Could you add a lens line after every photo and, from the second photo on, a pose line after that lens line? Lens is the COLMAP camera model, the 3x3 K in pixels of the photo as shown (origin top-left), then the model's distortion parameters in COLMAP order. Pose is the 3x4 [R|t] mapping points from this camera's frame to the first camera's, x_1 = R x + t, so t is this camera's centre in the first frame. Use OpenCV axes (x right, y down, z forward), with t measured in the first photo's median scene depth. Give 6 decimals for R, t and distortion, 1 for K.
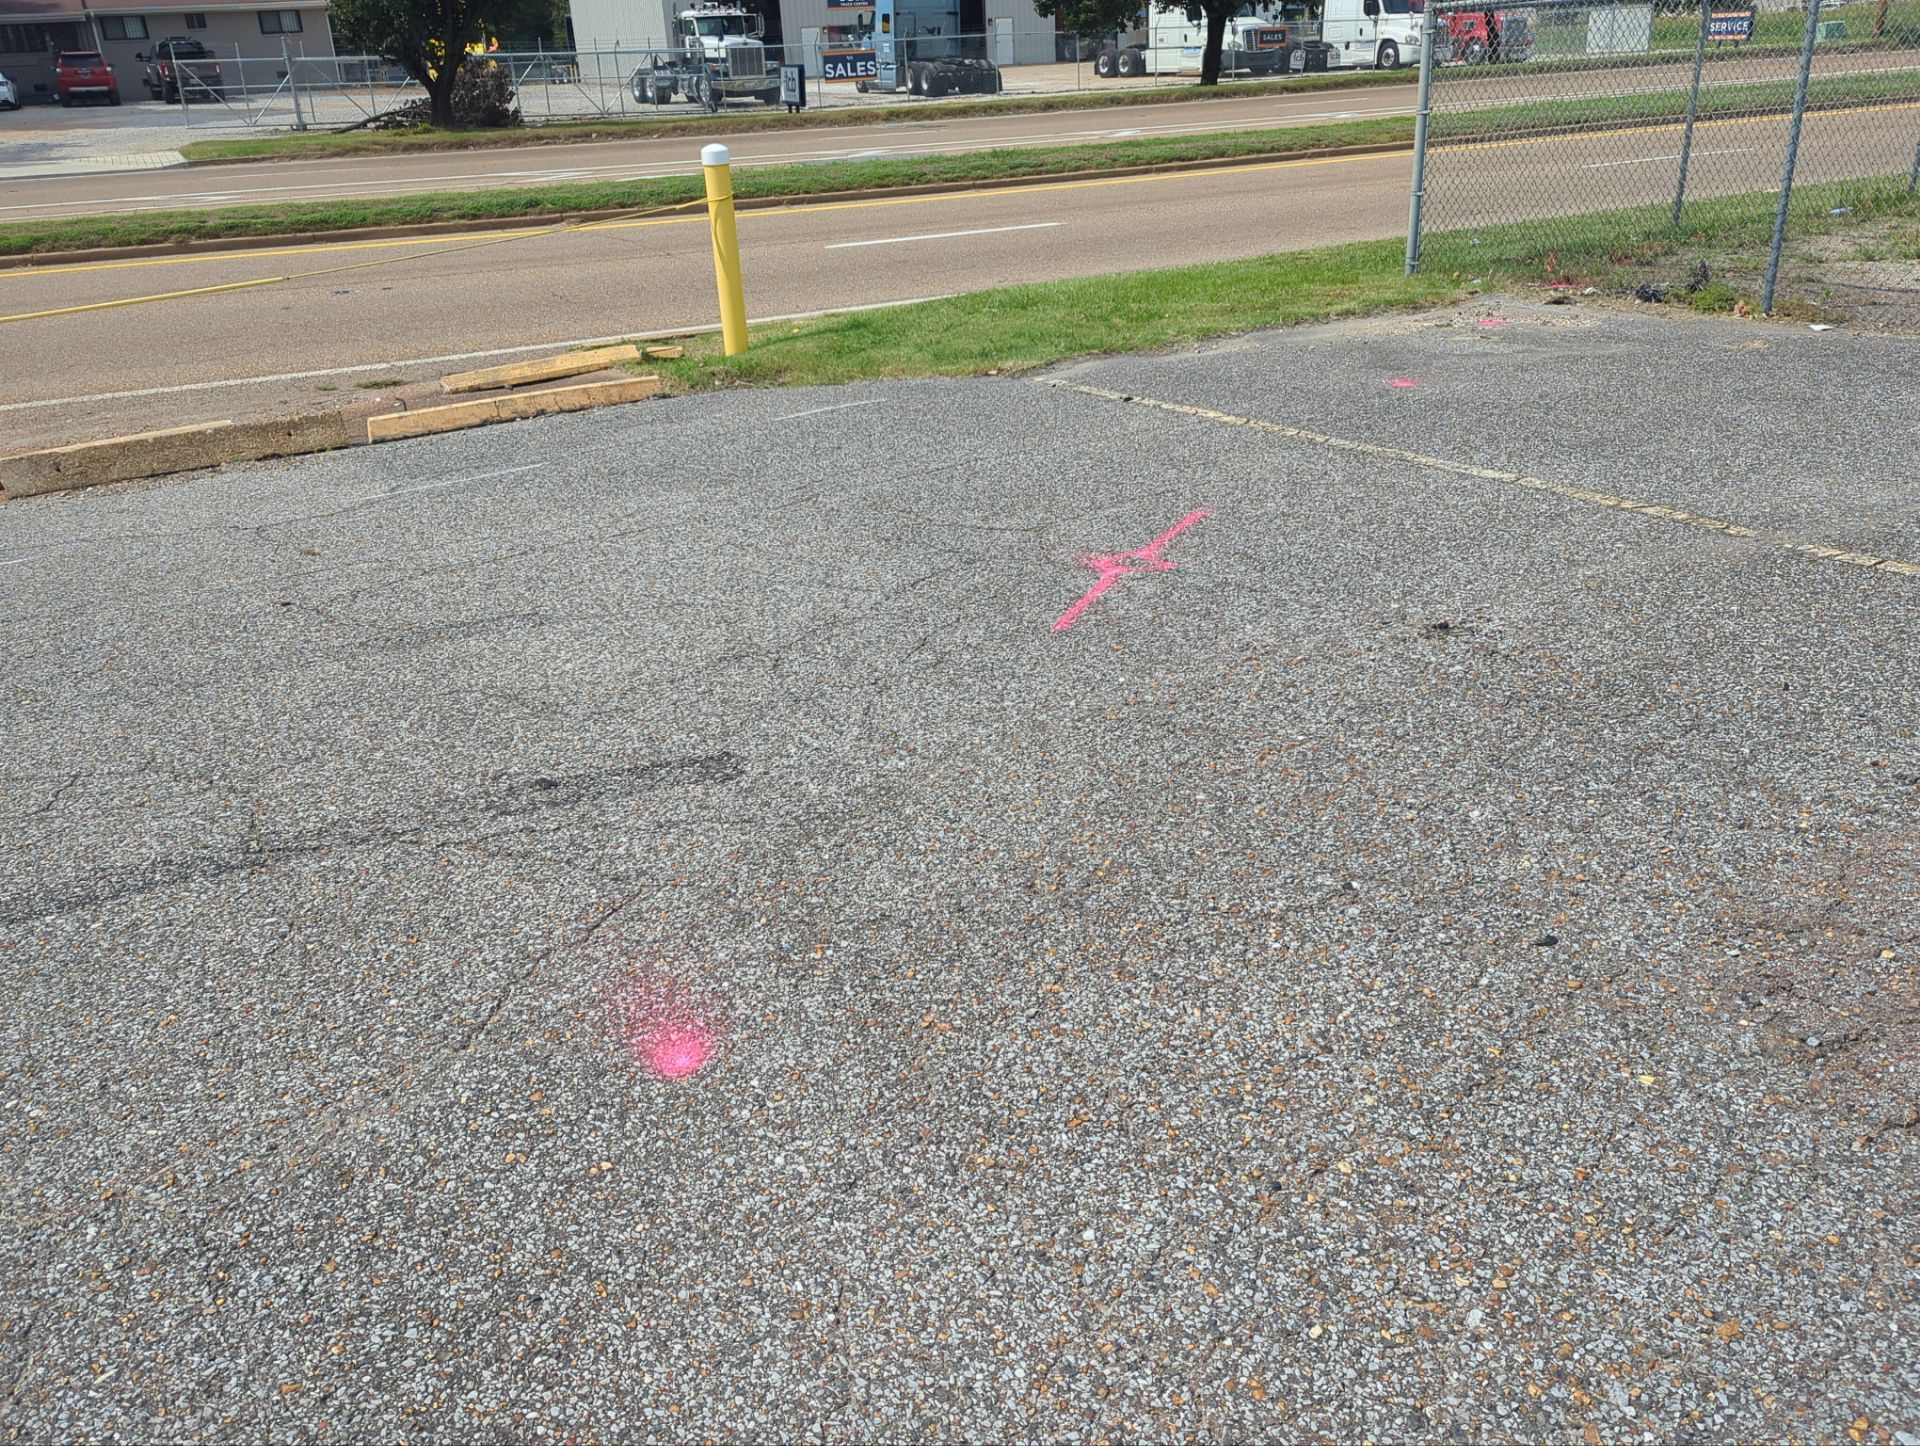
lens RADIAL K [[1599.1, 0, 960.0], [0, 1599.1, 723.0], [0, 0, 1]] dist [0.056352, -0.022130]
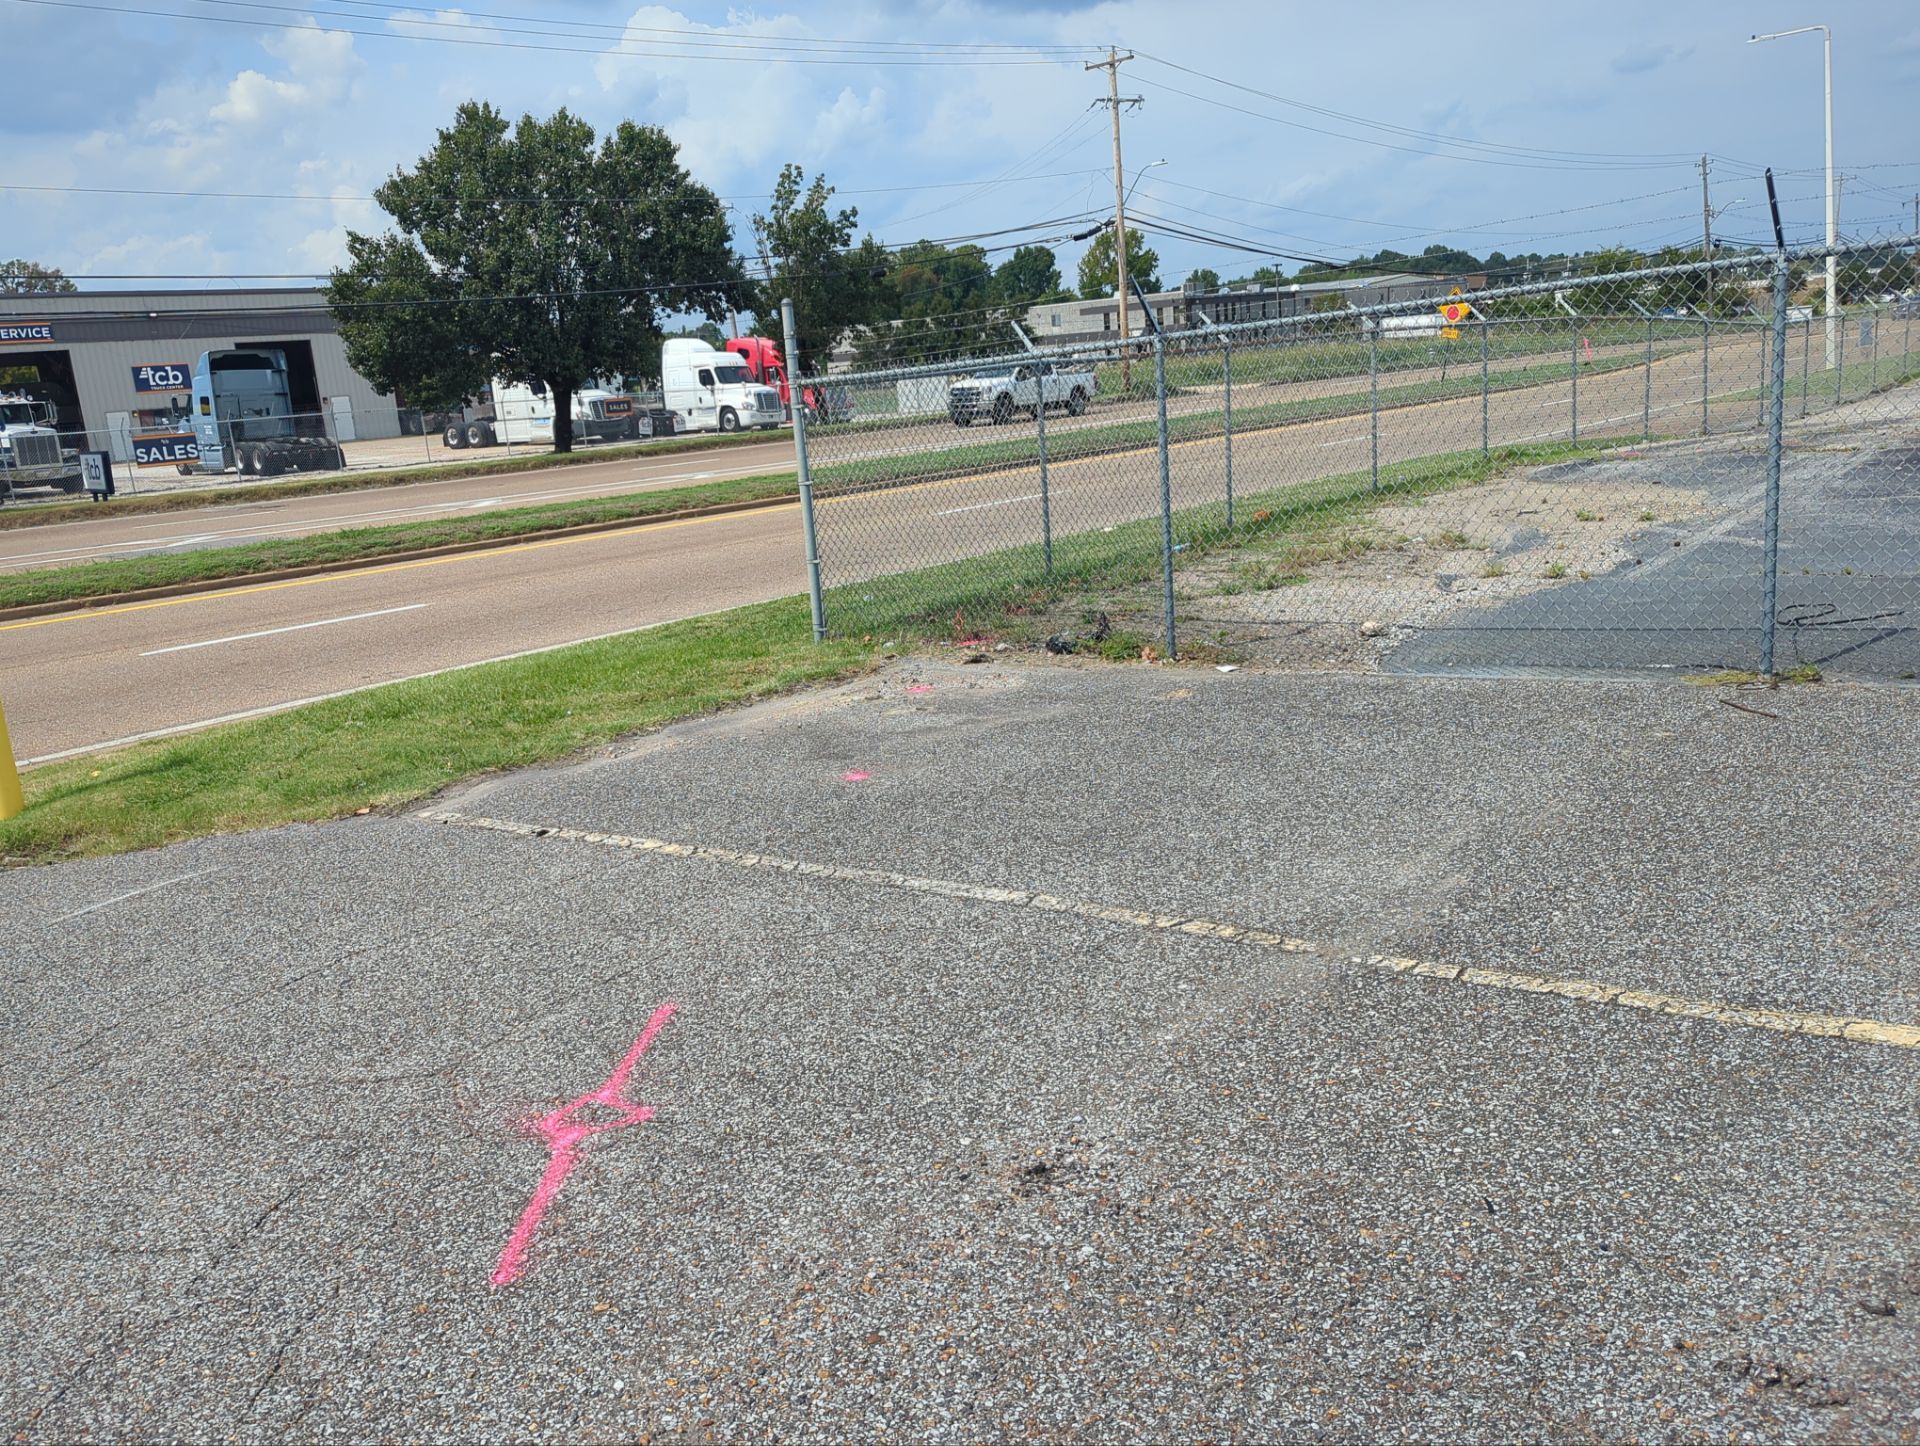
lens RADIAL K [[1599.1, 0, 960.0], [0, 1599.1, 723.0], [0, 0, 1]] dist [0.056352, -0.022130]
pose [[0.926478, -0.109545, 0.360053, 0.008997], [0.180642, 0.968730, -0.170089, -0.054571], [-0.330162, 0.222624, 0.917296, 0.112458]]
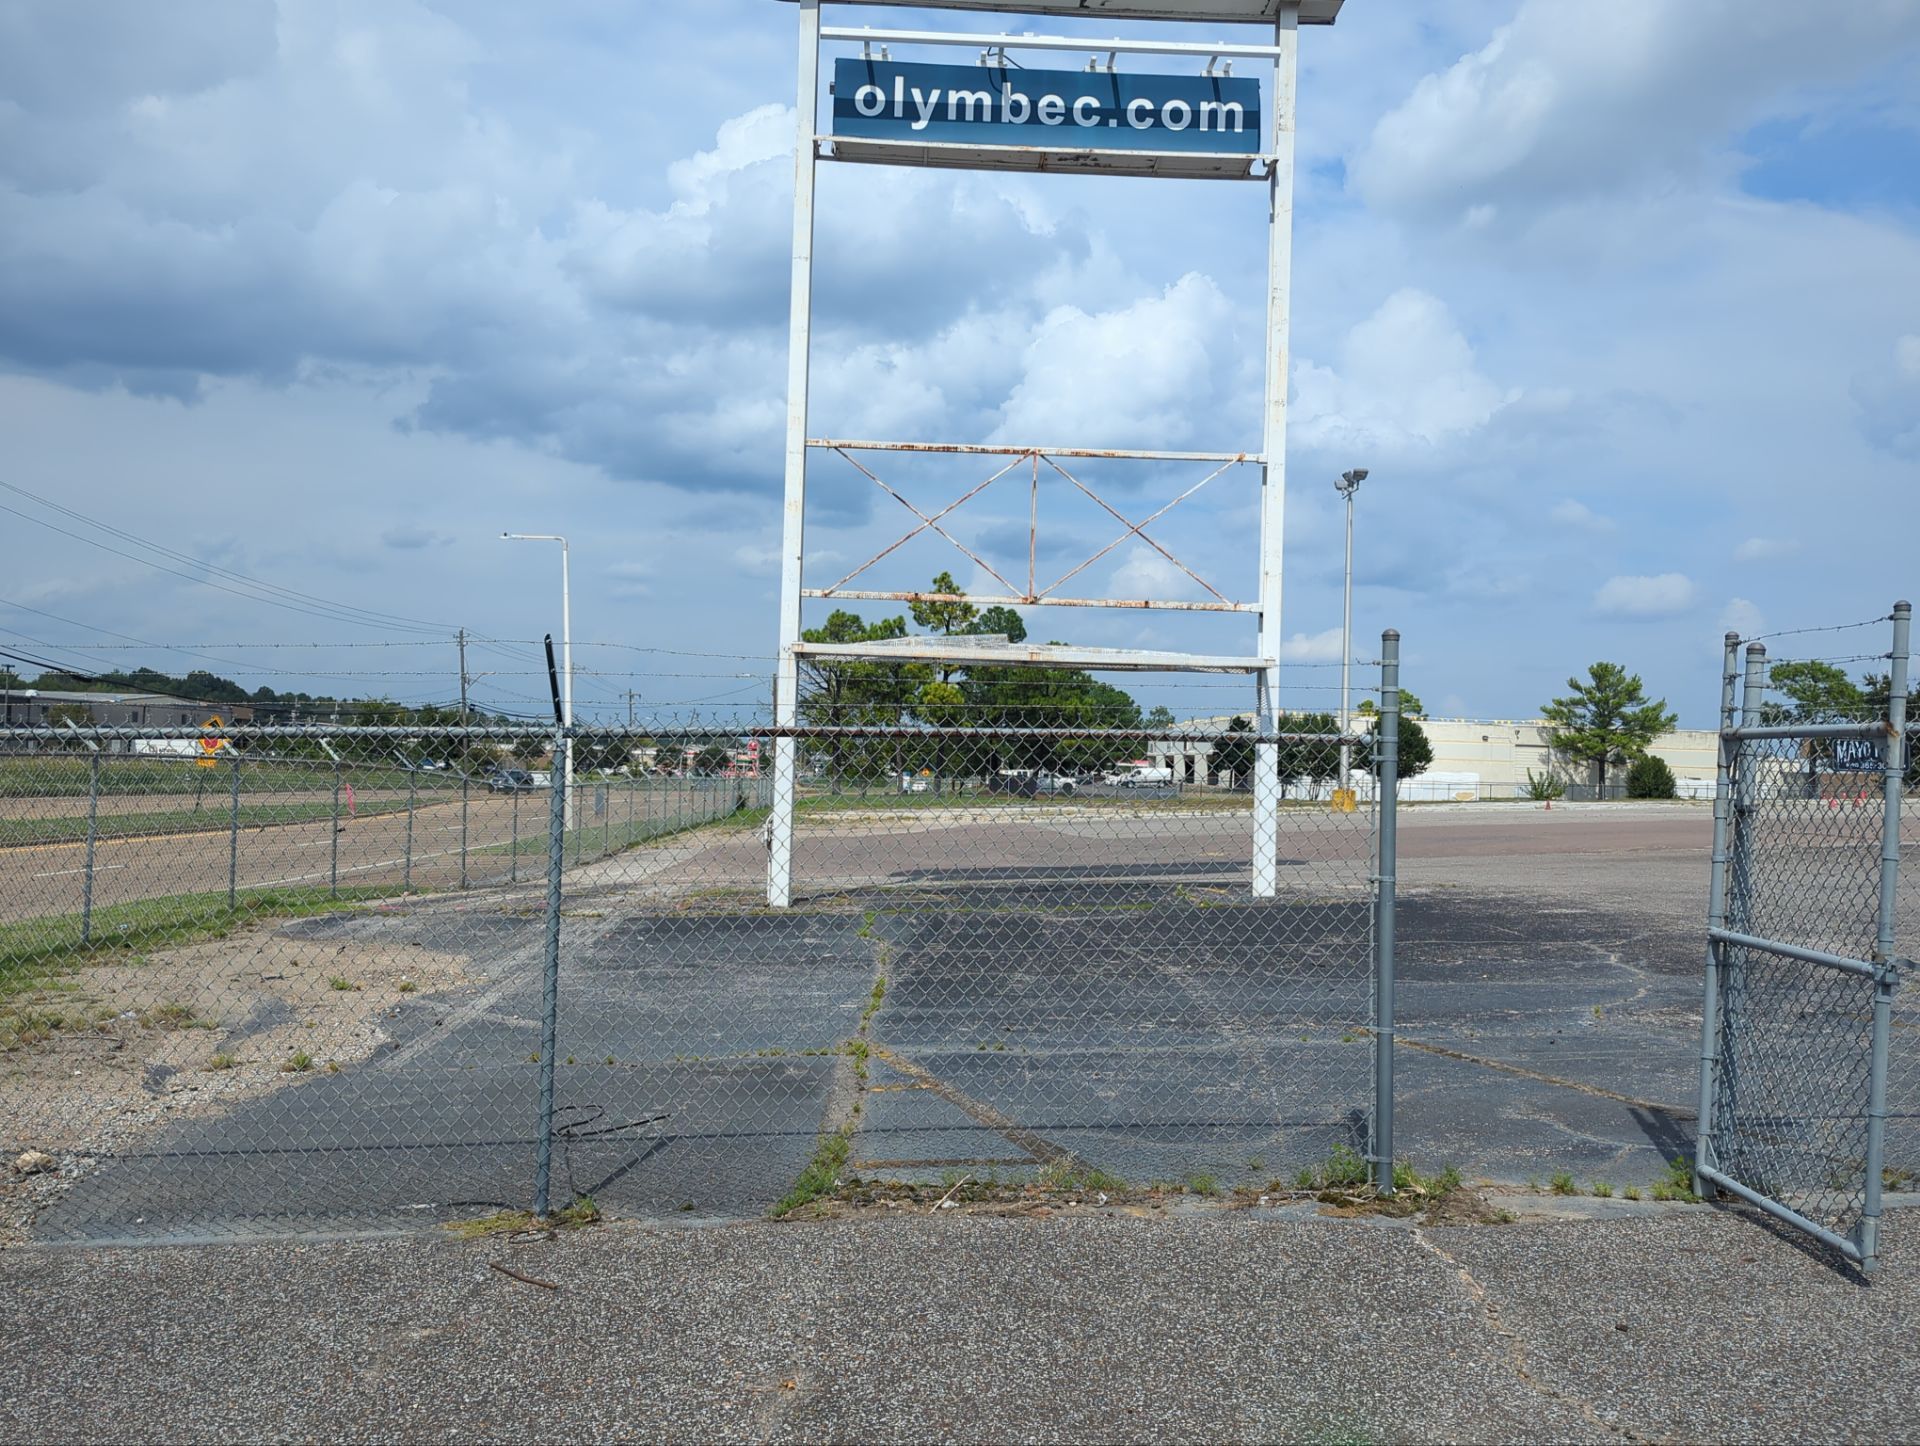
lens RADIAL K [[1599.1, 0, 960.0], [0, 1599.1, 723.0], [0, 0, 1]] dist [0.056352, -0.022130]
pose [[0.446409, 0.082325, 0.891034, 0.123277], [0.305936, 0.921712, -0.238433, -0.110678], [-0.840906, 0.379038, 0.386274, 0.218064]]
